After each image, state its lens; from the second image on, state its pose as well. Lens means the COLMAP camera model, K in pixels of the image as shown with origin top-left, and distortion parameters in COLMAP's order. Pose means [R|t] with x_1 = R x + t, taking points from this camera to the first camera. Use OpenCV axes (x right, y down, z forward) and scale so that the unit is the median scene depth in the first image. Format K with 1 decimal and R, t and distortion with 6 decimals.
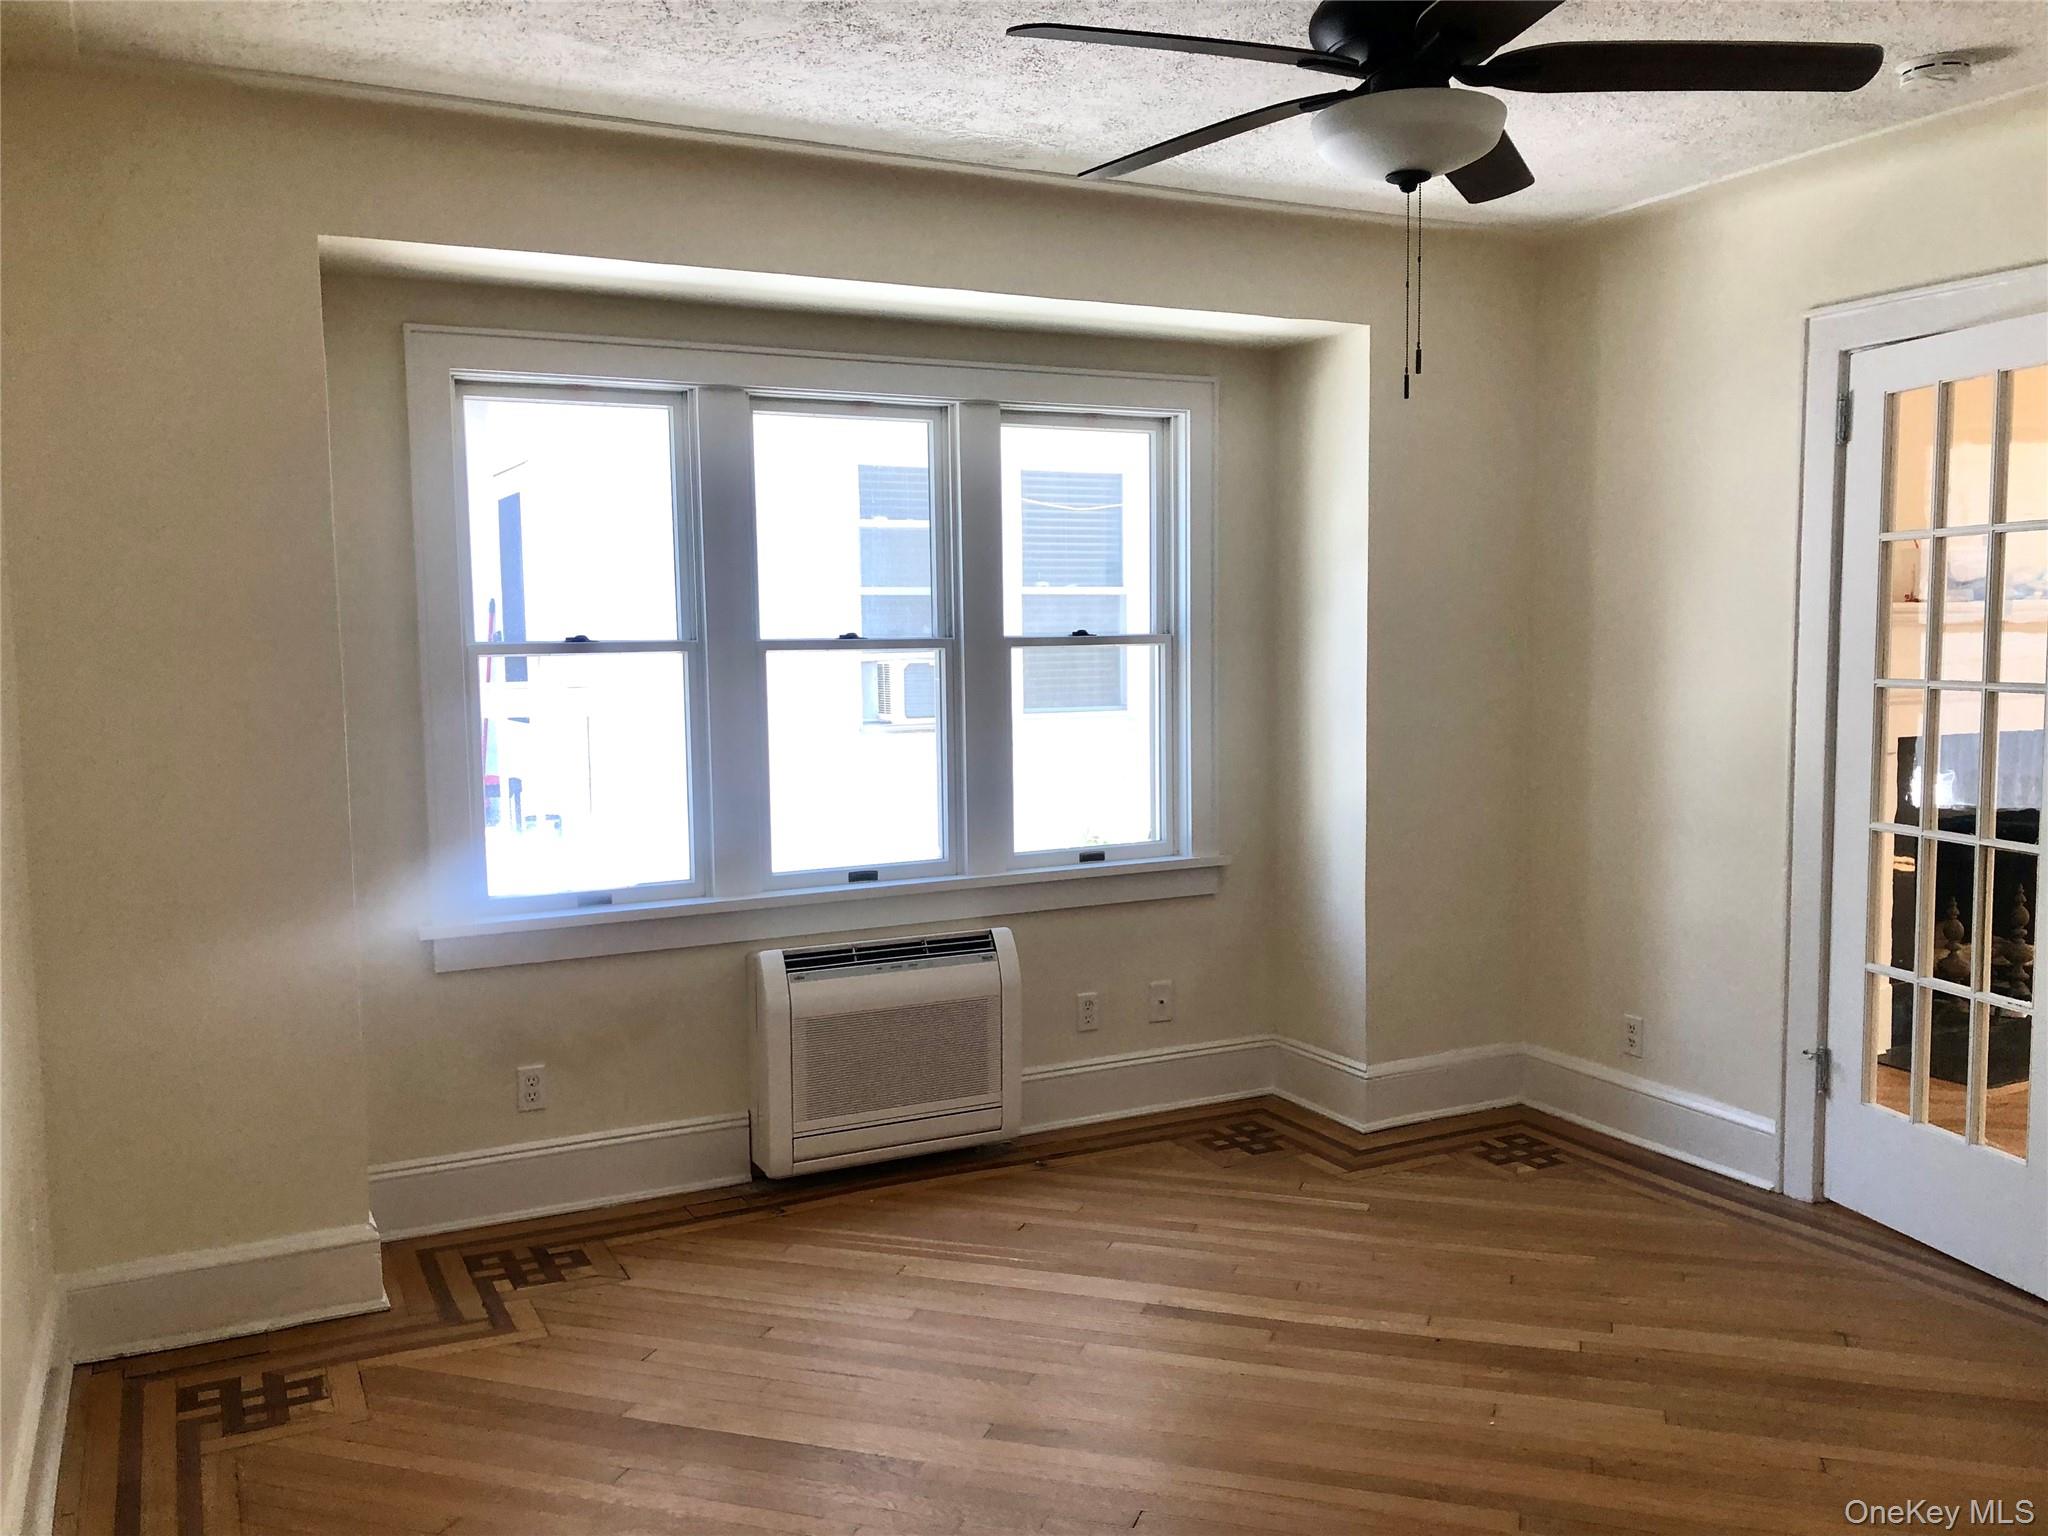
lens RADIAL K [[1899.9, 0, 1024.0], [0, 1899.9, 768.0], [0, 0, 1]] dist [0.152246, -0.001412]
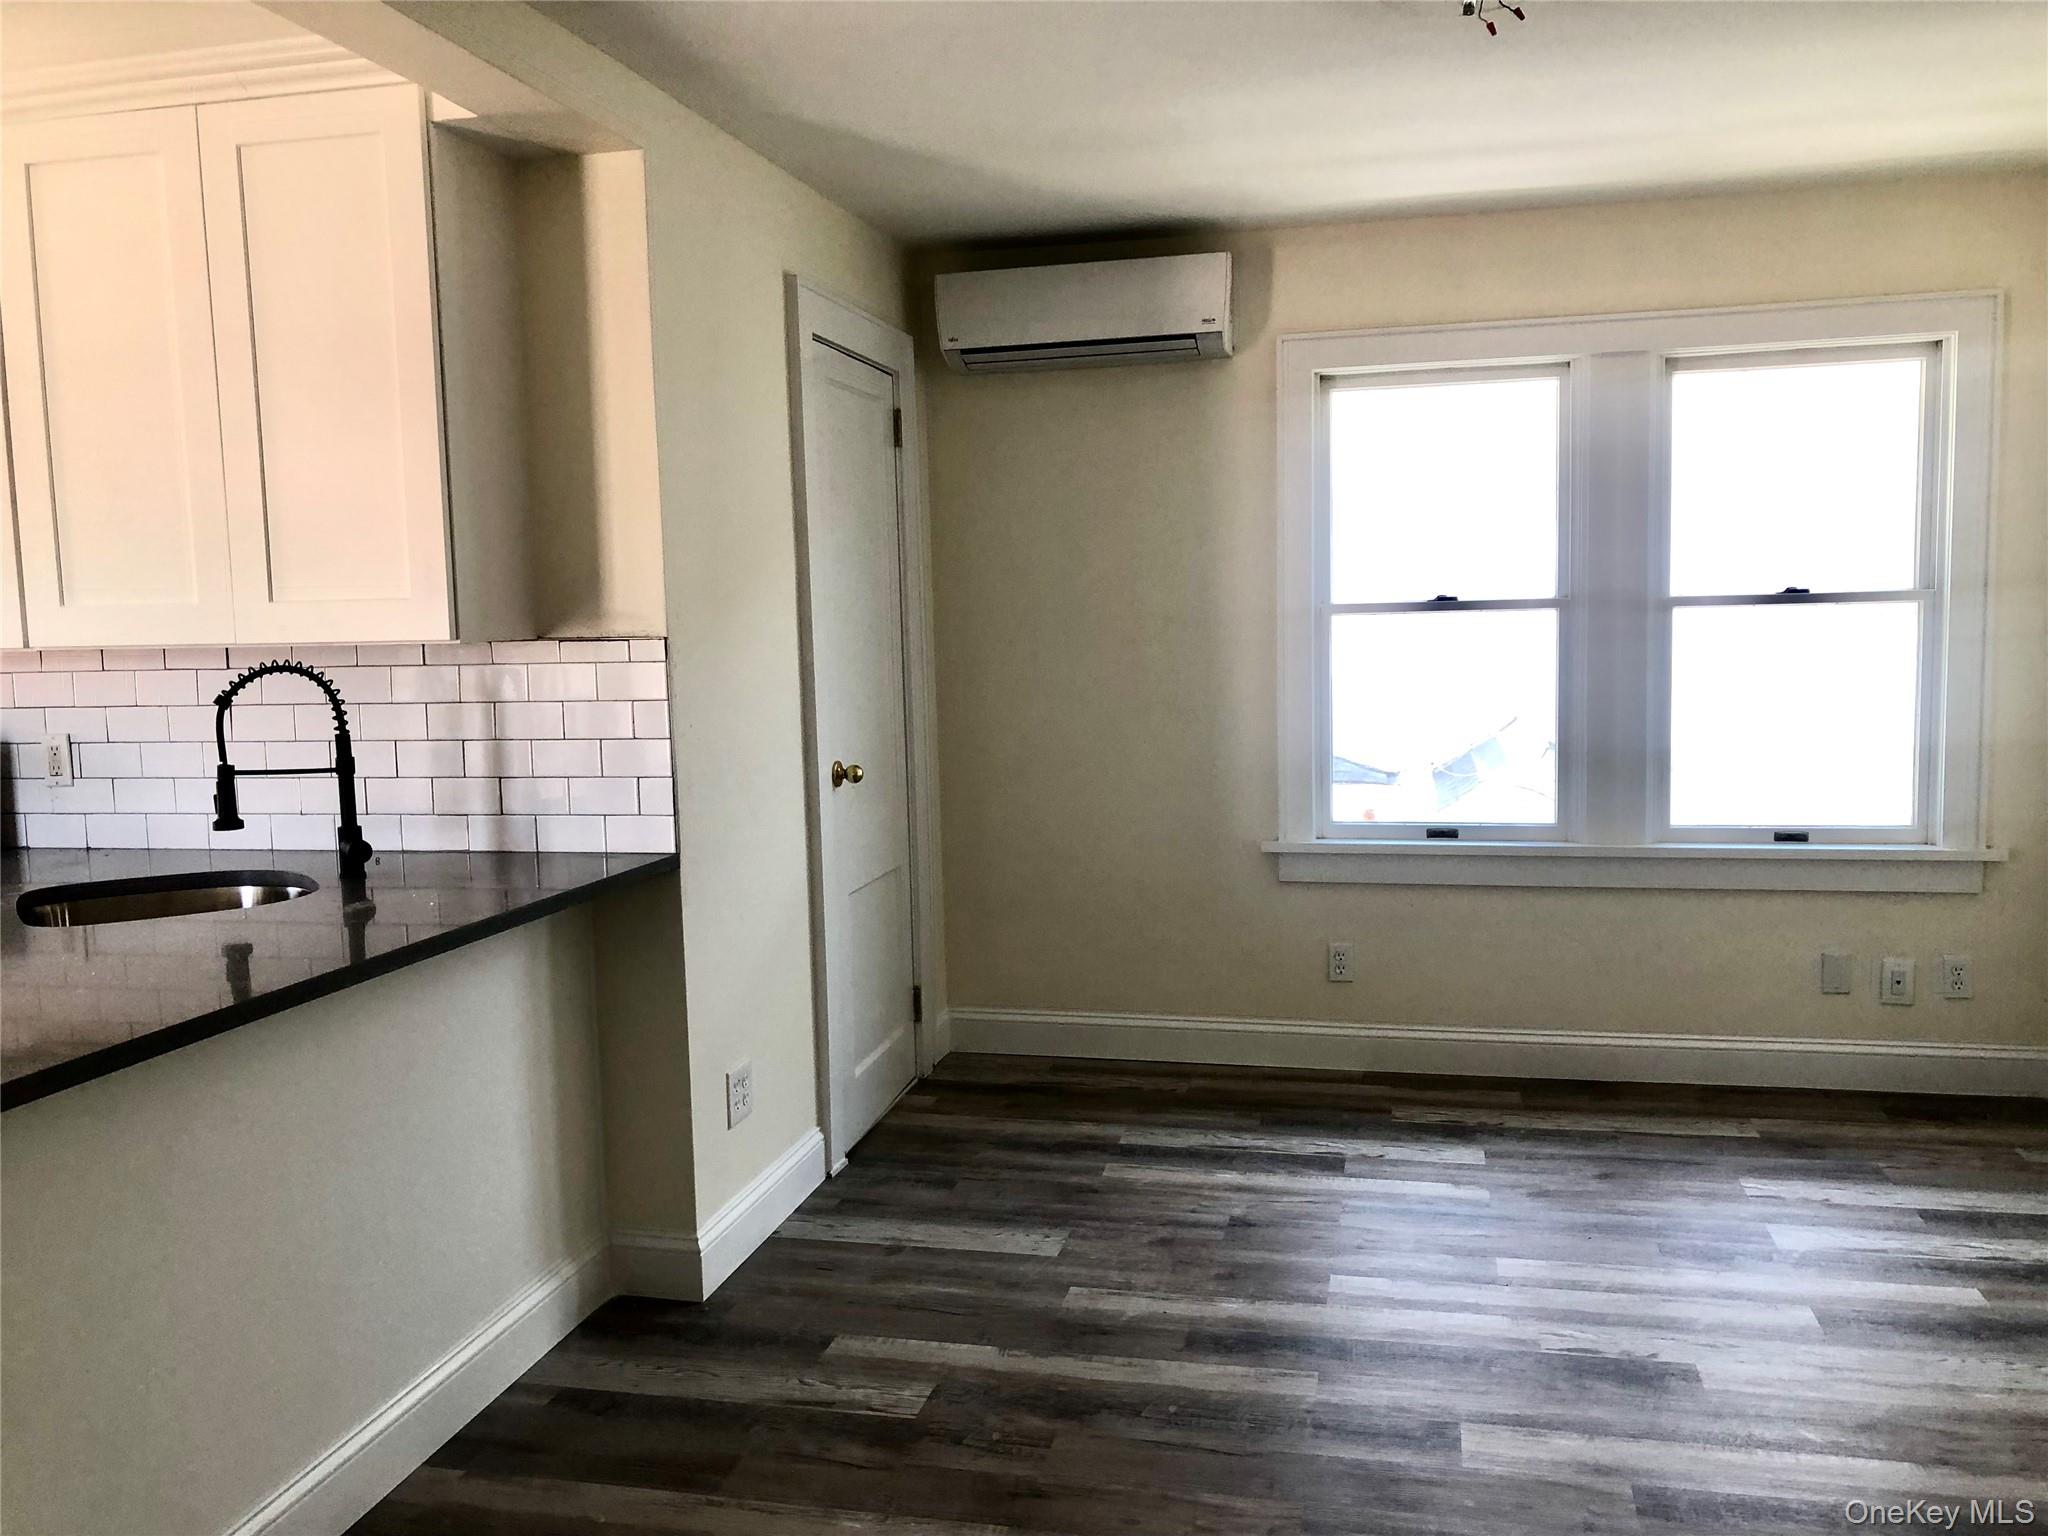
lens RADIAL K [[1637.9, 0, 1018.6], [0, 1637.9, 779.7], [0, 0, 1]] dist [0.003424, -0.009857]
pose [[0.722393, 0.069413, -0.687990, 0.238709], [-0.035839, 0.997370, 0.062996, -0.013141], [0.690554, -0.020851, 0.722981, 0.136184]]
